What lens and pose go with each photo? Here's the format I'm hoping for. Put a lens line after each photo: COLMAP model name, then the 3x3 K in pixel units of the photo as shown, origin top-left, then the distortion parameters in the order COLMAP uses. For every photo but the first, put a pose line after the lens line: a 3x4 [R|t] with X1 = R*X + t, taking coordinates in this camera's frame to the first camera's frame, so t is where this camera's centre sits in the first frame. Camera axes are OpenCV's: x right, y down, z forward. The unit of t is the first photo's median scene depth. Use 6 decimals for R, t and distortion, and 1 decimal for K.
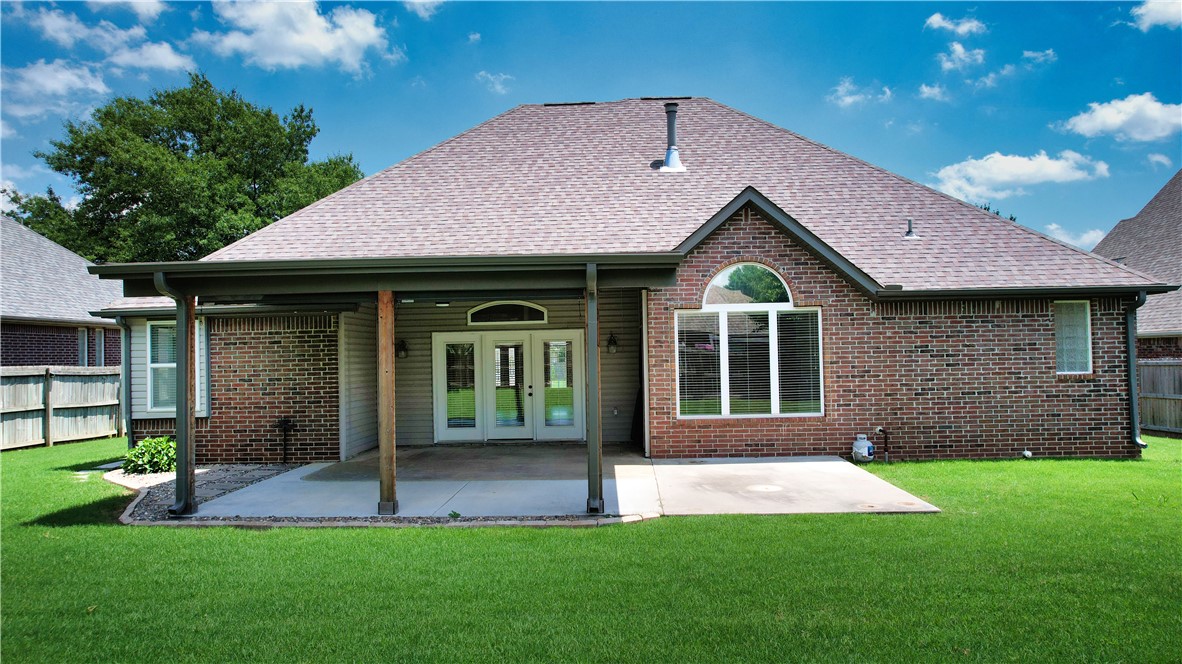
lens RADIAL K [[744.5, 0, 590.3], [0, 744.5, 332.5], [0, 0, 1]] dist [-0.004627, -0.000069]
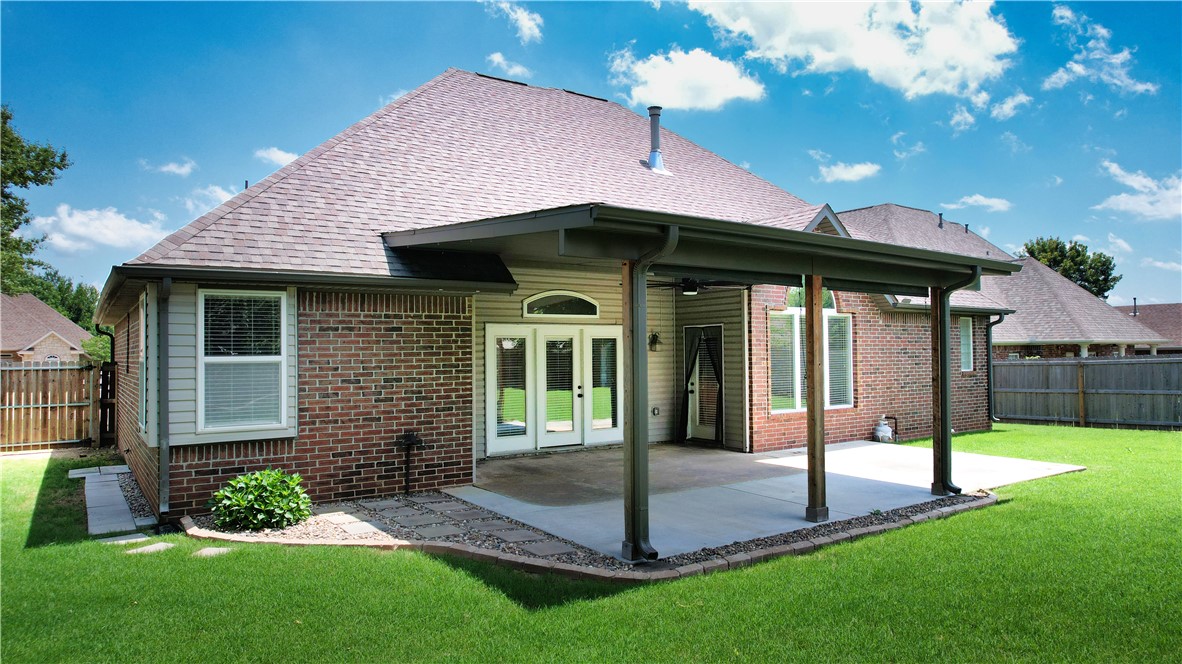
lens RADIAL K [[744.5, 0, 590.5], [0, 744.5, 333.2], [0, 0, 1]] dist [-0.004627, -0.000069]
pose [[0.801932, 0.029233, 0.596700, -0.705228], [-0.023576, 0.999573, -0.017286, 0.025439], [-0.596951, -0.000205, 0.802278, 0.299020]]
